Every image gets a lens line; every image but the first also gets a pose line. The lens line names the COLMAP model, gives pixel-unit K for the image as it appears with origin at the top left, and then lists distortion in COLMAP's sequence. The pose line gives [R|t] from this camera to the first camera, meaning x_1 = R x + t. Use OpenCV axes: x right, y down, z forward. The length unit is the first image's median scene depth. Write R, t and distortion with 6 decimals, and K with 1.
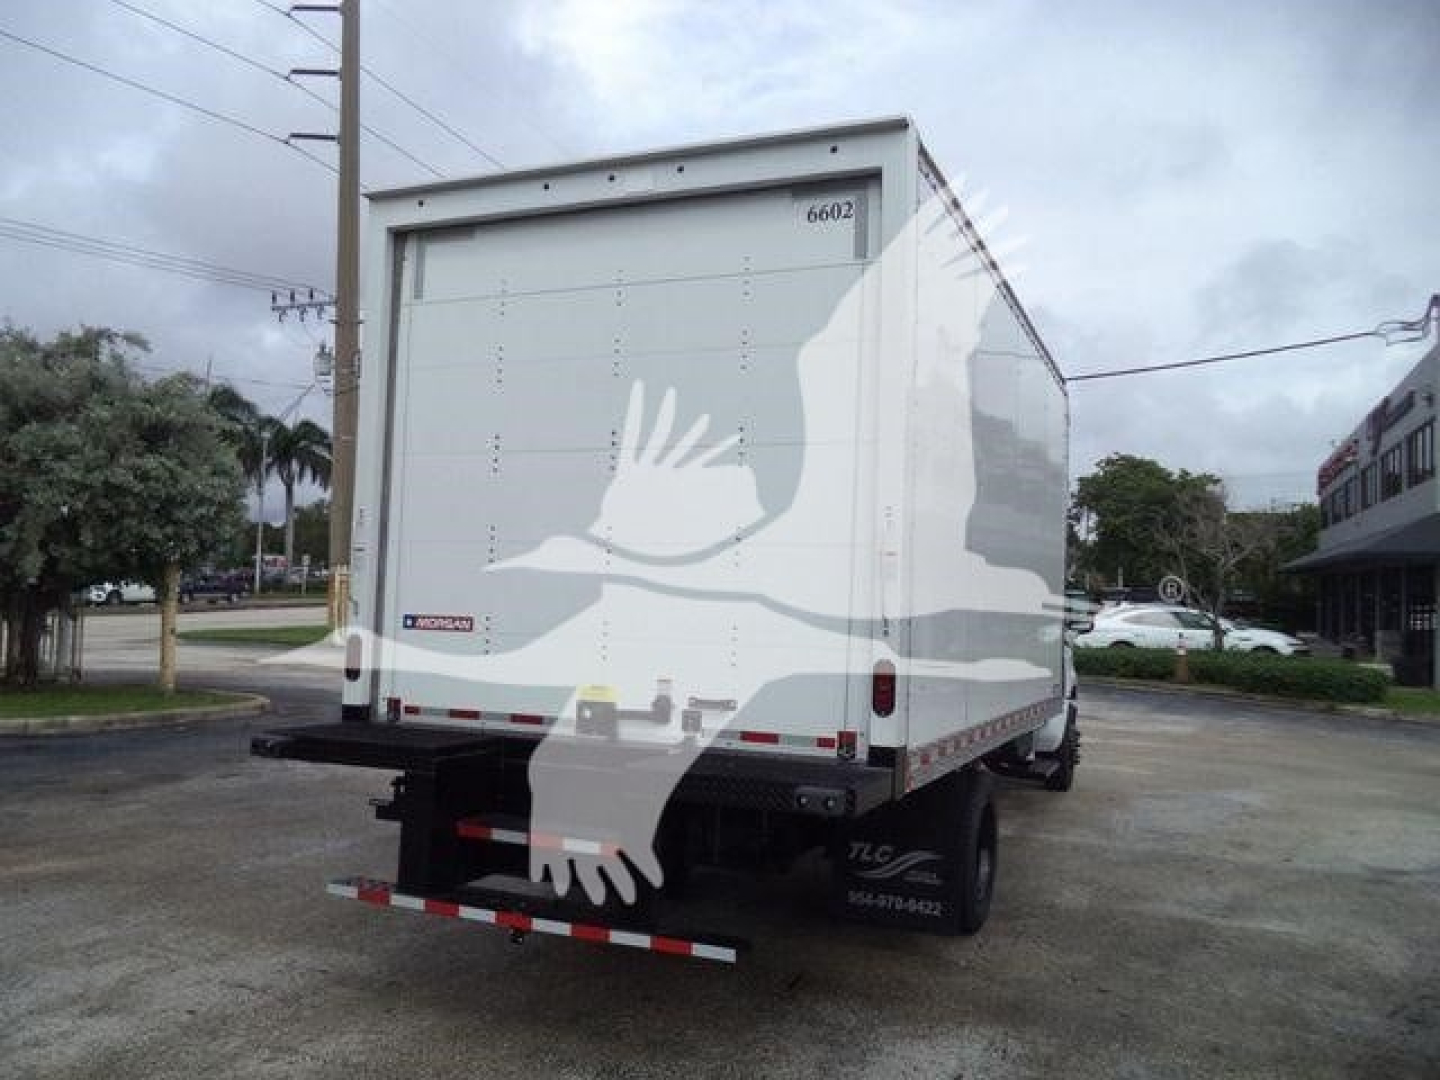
lens RADIAL K [[1156.3, 0, 720.0], [0, 1156.3, 540.0], [0, 0, 1]] dist [-0.018921, -0.015006]
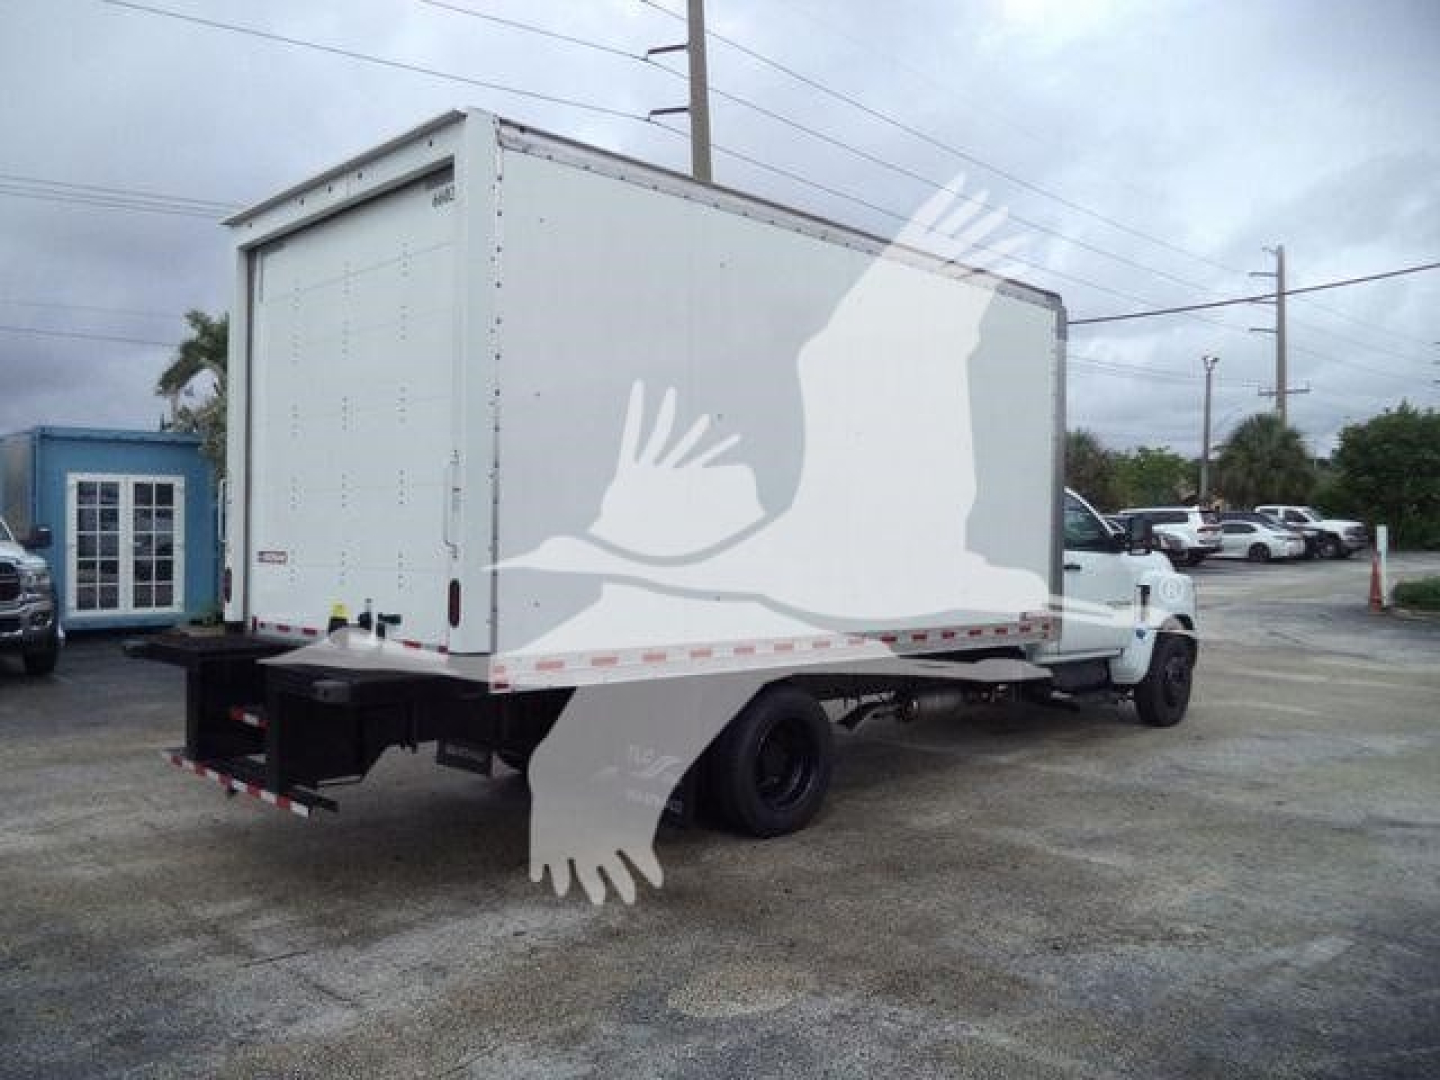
lens RADIAL K [[1156.3, 0, 720.0], [0, 1156.3, 540.0], [0, 0, 1]] dist [-0.018921, -0.015006]
pose [[0.924965, -0.026056, -0.379158, 0.689617], [0.046528, 0.997906, 0.044930, 0.018672], [0.377193, -0.059200, 0.924241, 0.012208]]
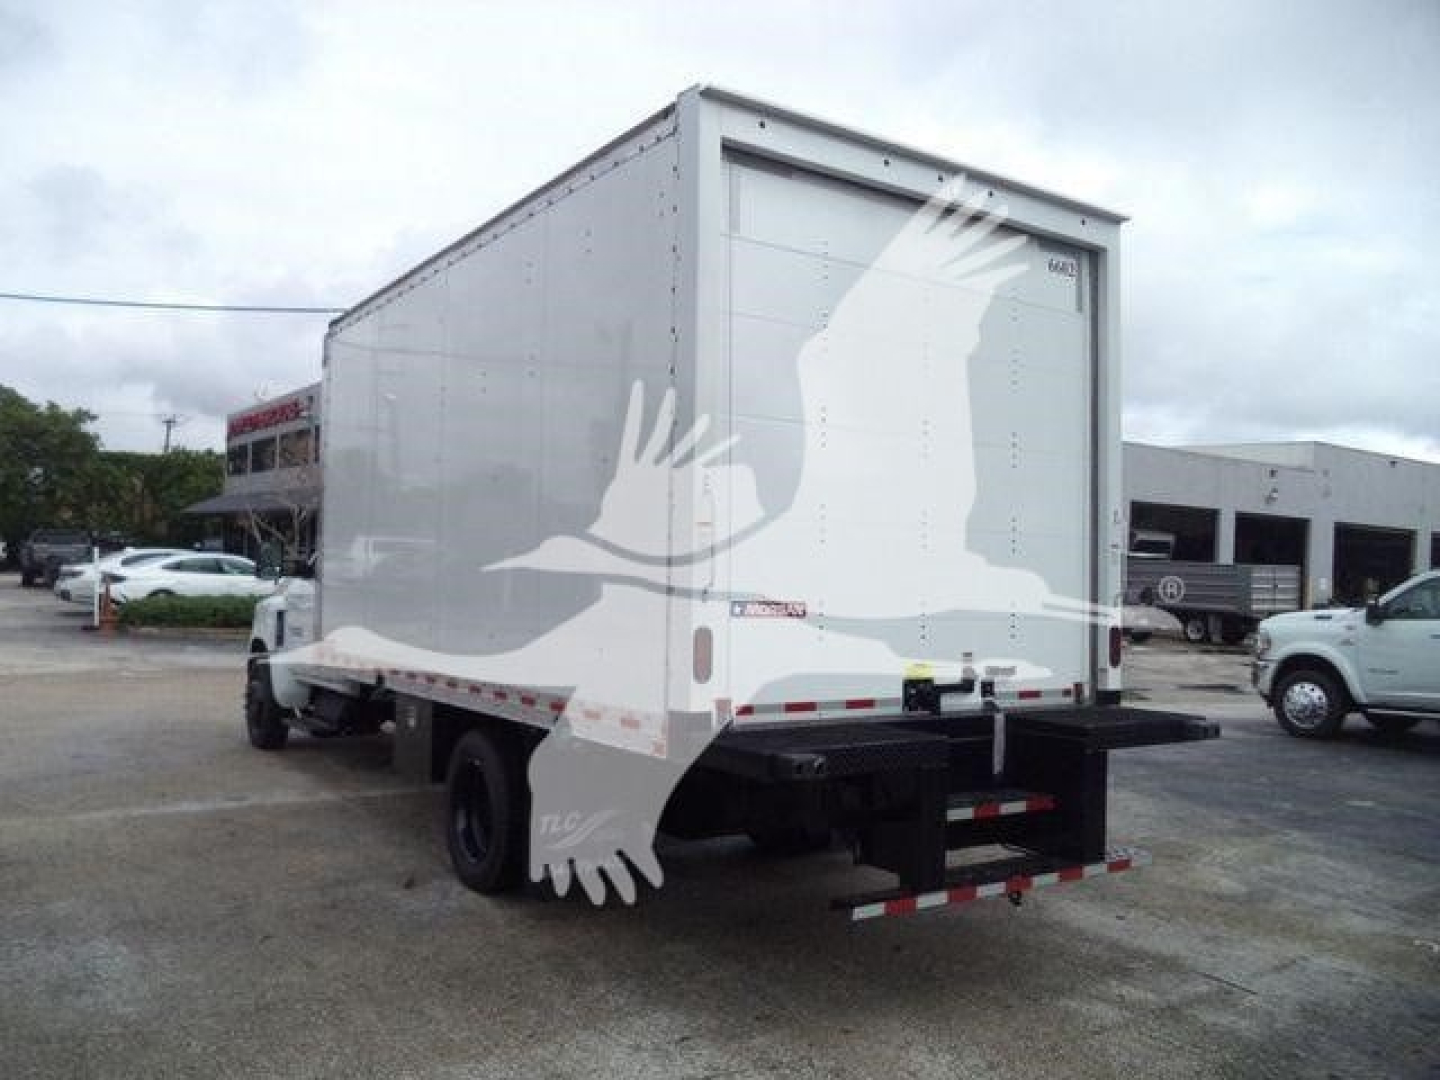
lens RADIAL K [[1155.6, 0, 720.0], [0, 1155.6, 540.0], [0, 0, 1]] dist [-0.043680, -0.001561]
pose [[0.545305, 0.012027, 0.838151, -1.002526], [-0.056324, 0.998163, 0.022321, 0.000857], [-0.836343, -0.059380, 0.544981, 0.544484]]
